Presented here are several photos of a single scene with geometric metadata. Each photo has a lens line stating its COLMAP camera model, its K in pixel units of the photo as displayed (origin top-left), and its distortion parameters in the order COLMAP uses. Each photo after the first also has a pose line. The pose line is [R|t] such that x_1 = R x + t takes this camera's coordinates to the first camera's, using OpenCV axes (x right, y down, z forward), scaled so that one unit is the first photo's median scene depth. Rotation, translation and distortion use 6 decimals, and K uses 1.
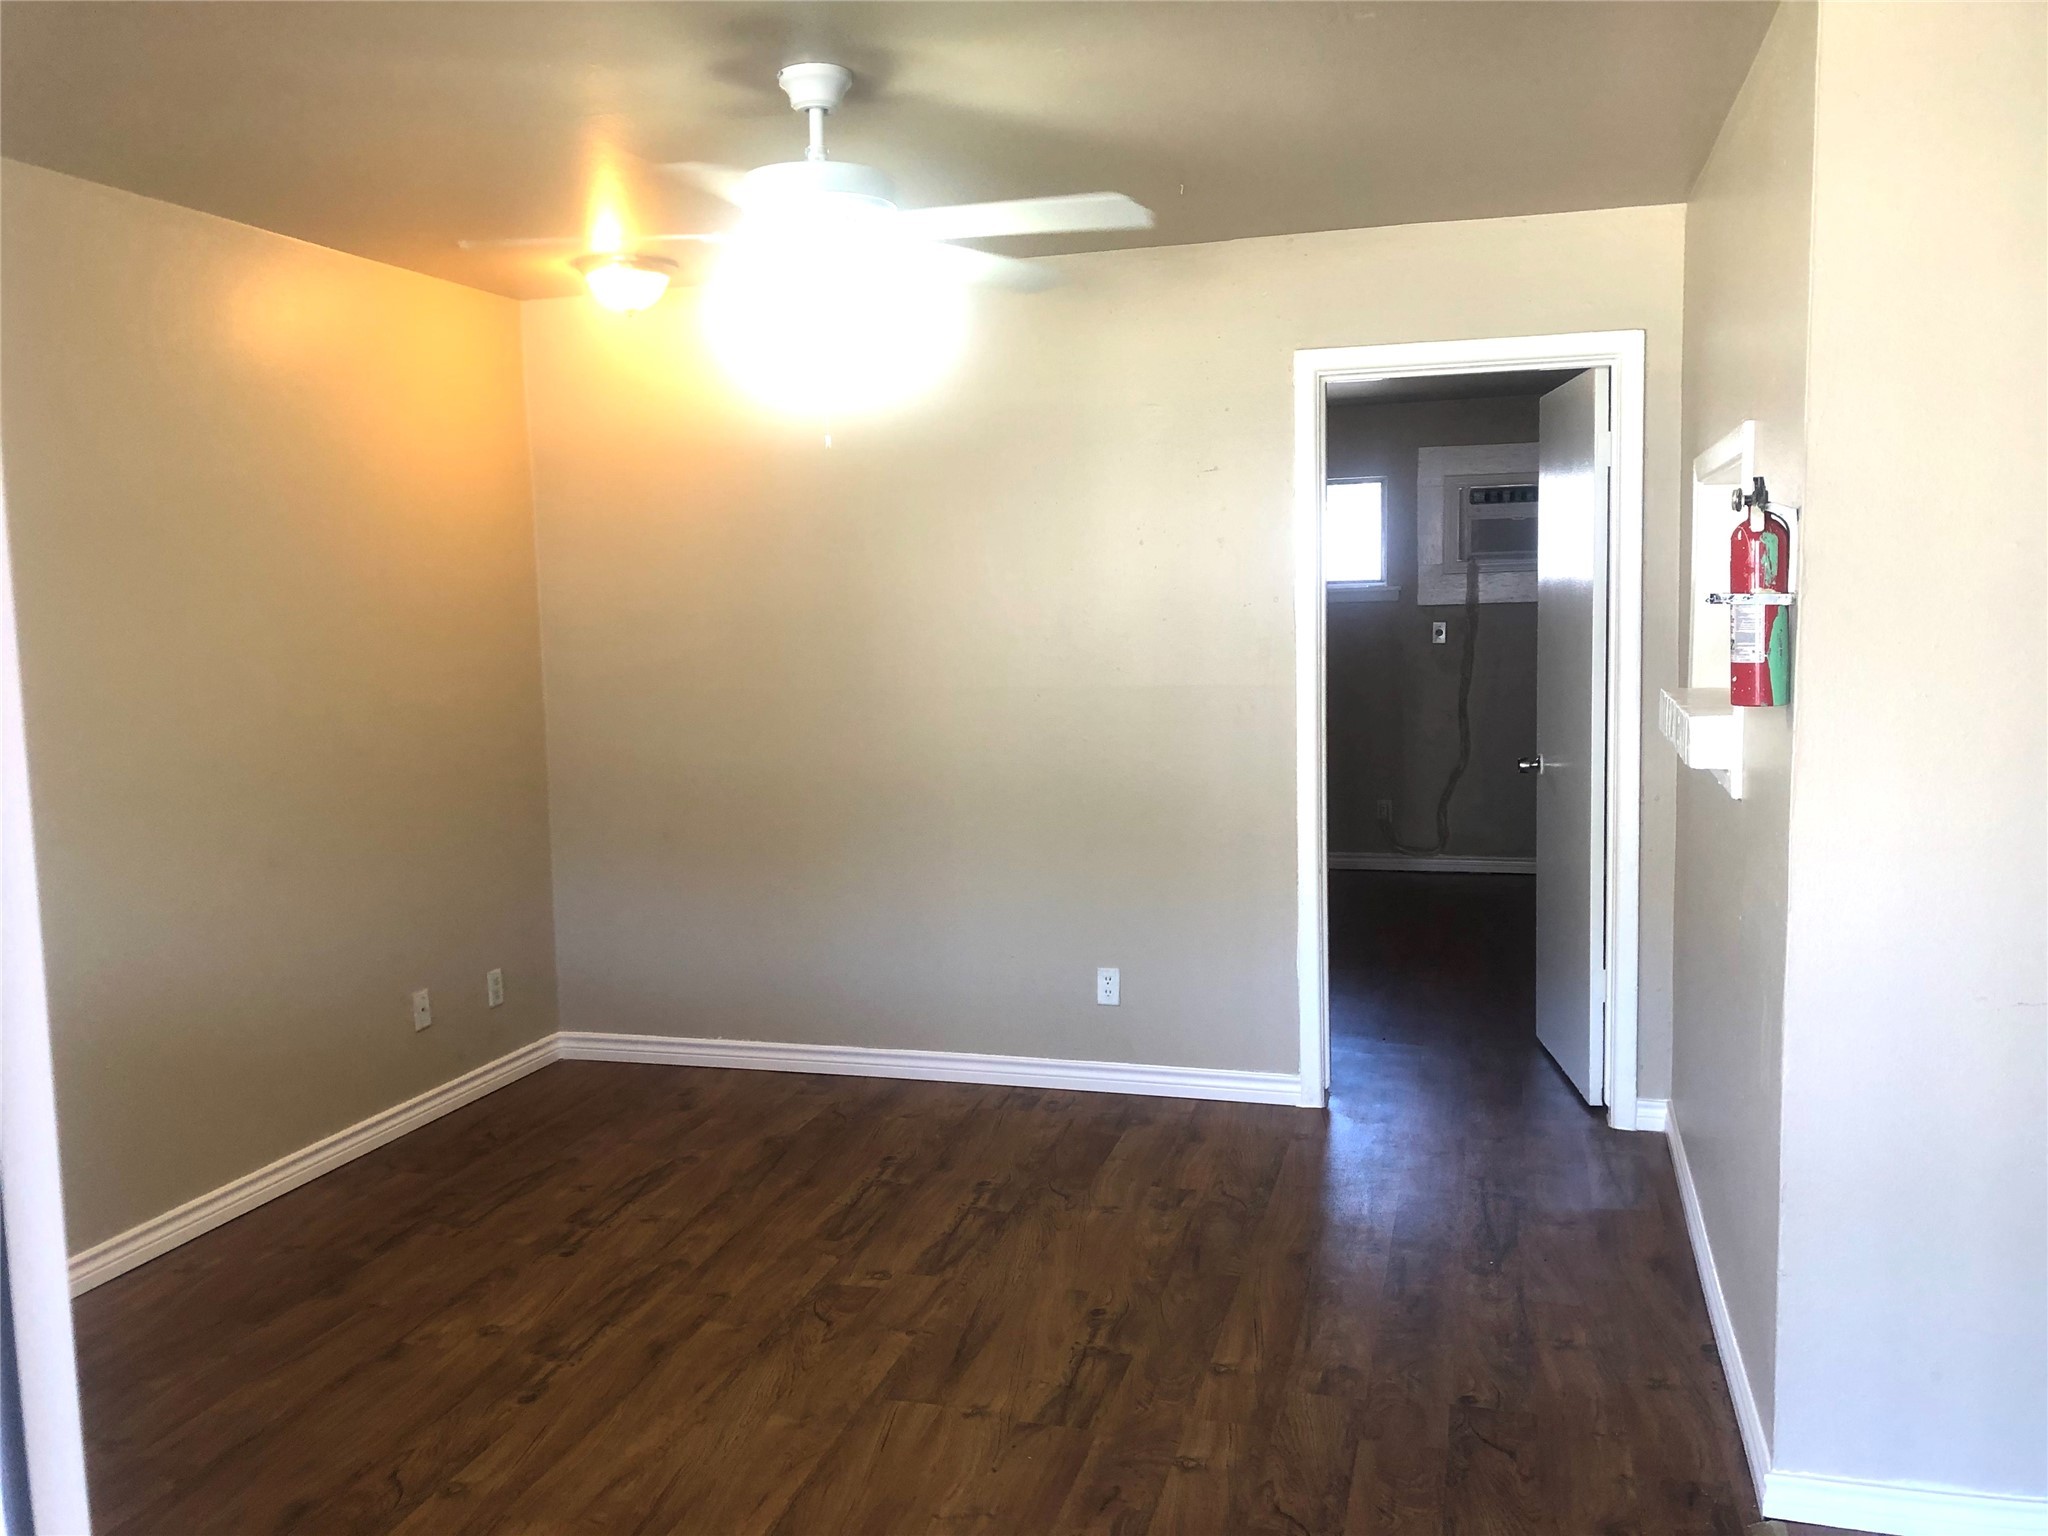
lens RADIAL K [[1683.0, 0, 1022.3], [0, 1683.0, 754.5], [0, 0, 1]] dist [0.021527, -0.017358]
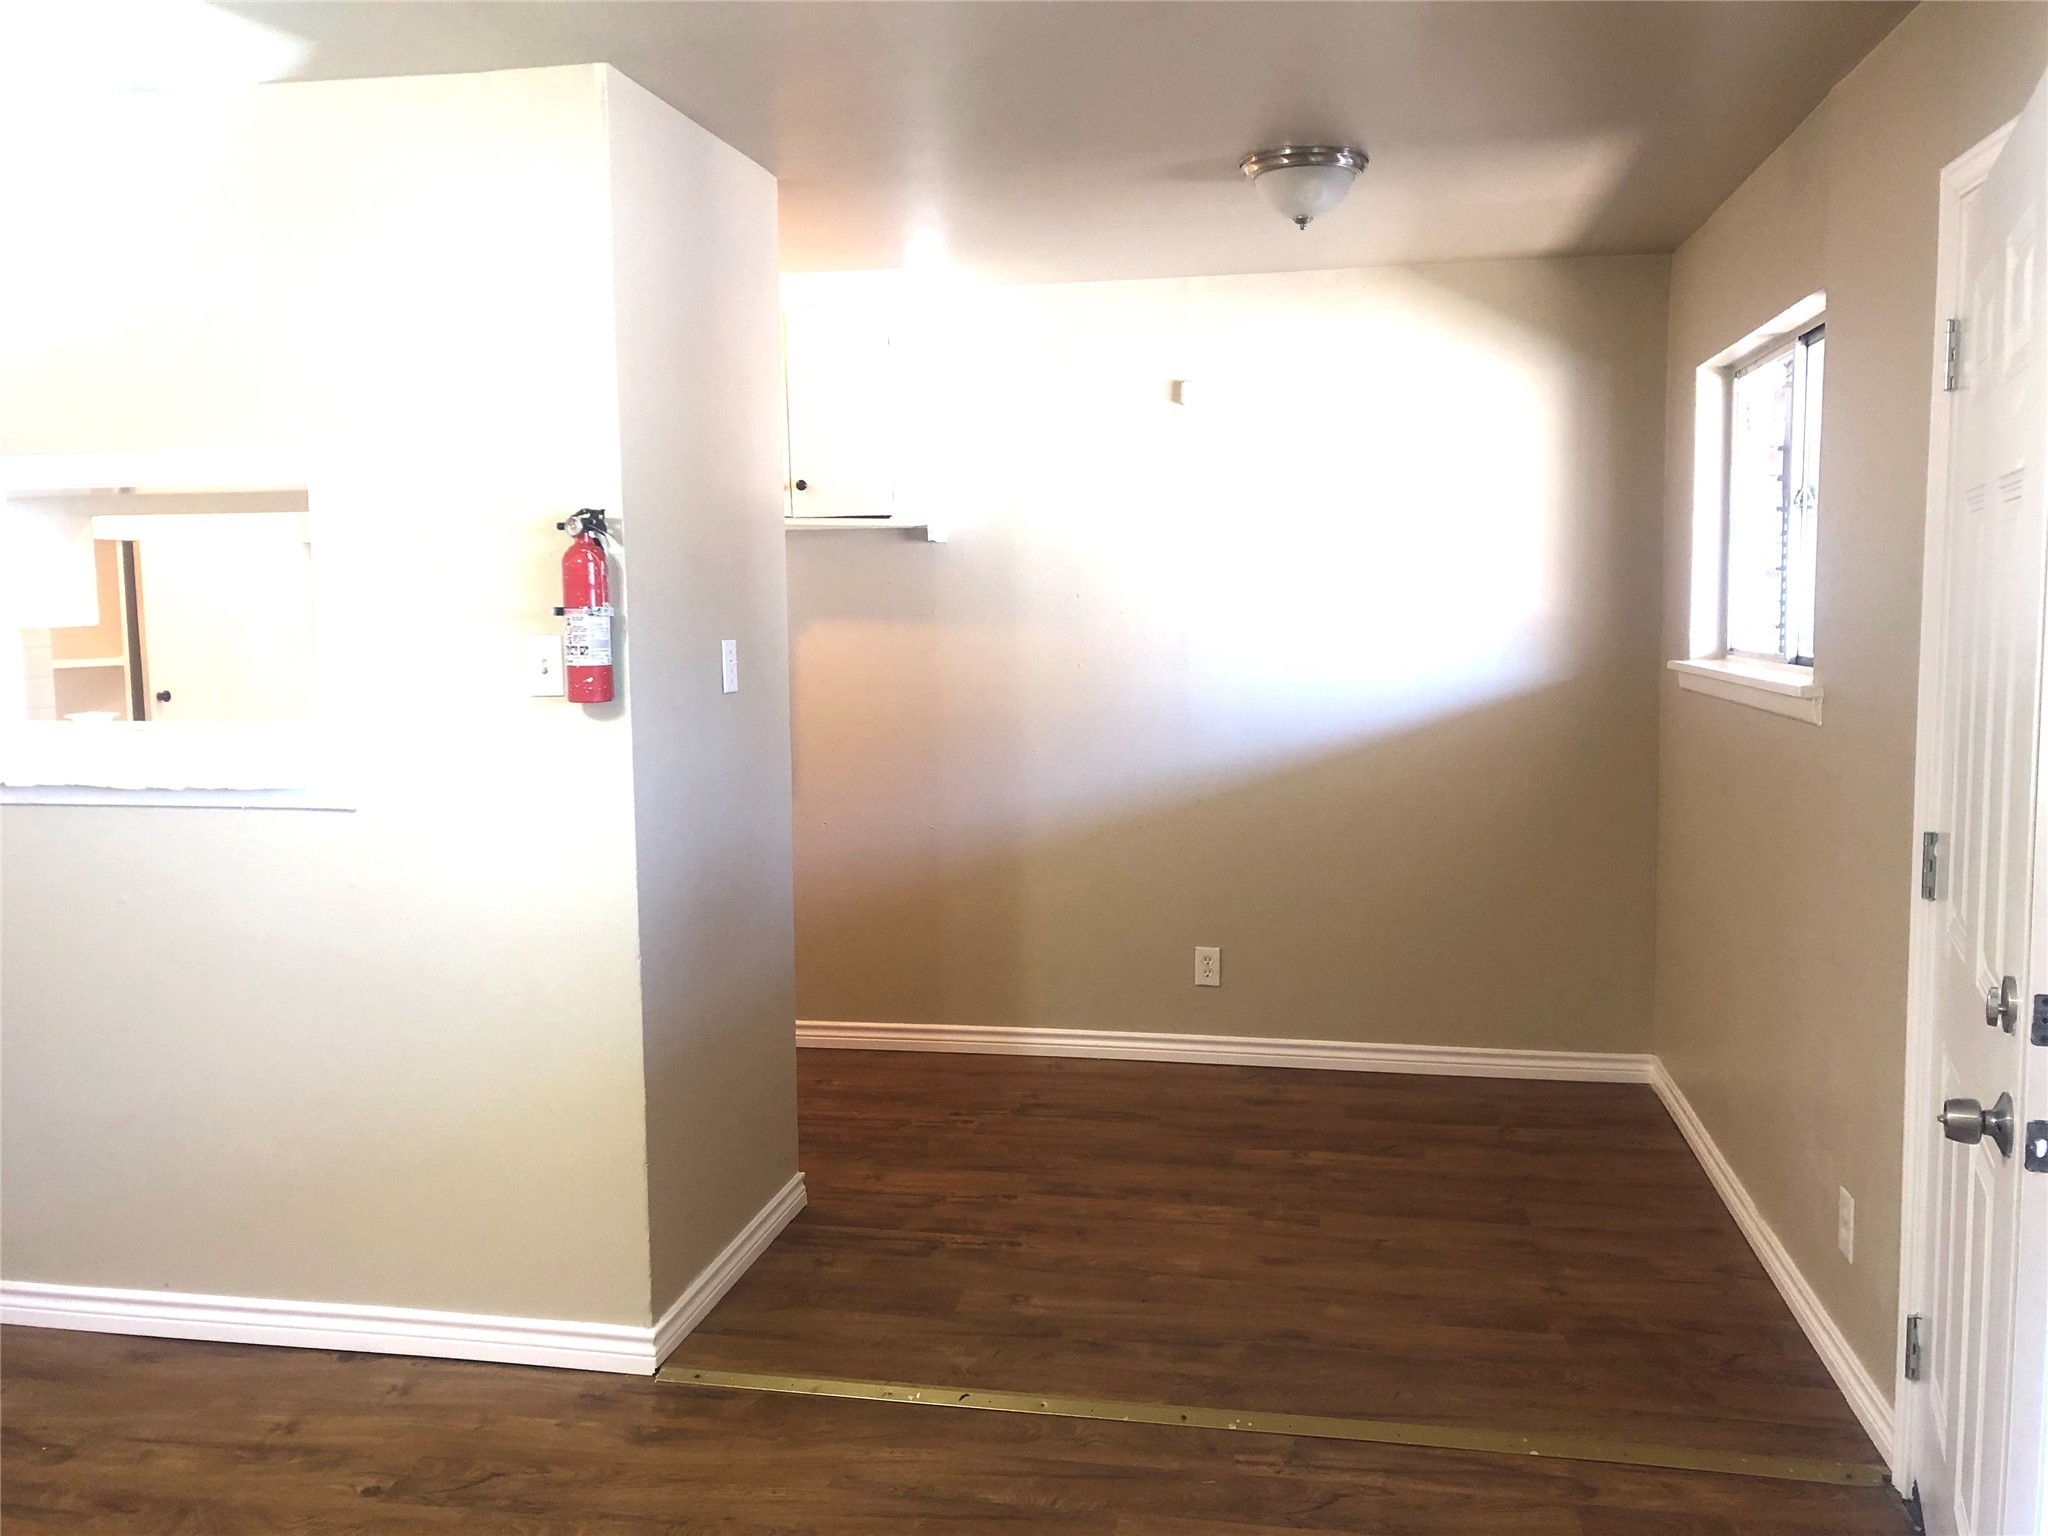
lens RADIAL K [[1683.0, 0, 1022.3], [0, 1683.0, 754.5], [0, 0, 1]] dist [0.021527, -0.017358]
pose [[-0.102987, -0.076127, 0.991765, -0.582845], [0.111182, 0.989938, 0.087533, -0.047423], [-0.988449, 0.119281, -0.093486, 0.620500]]
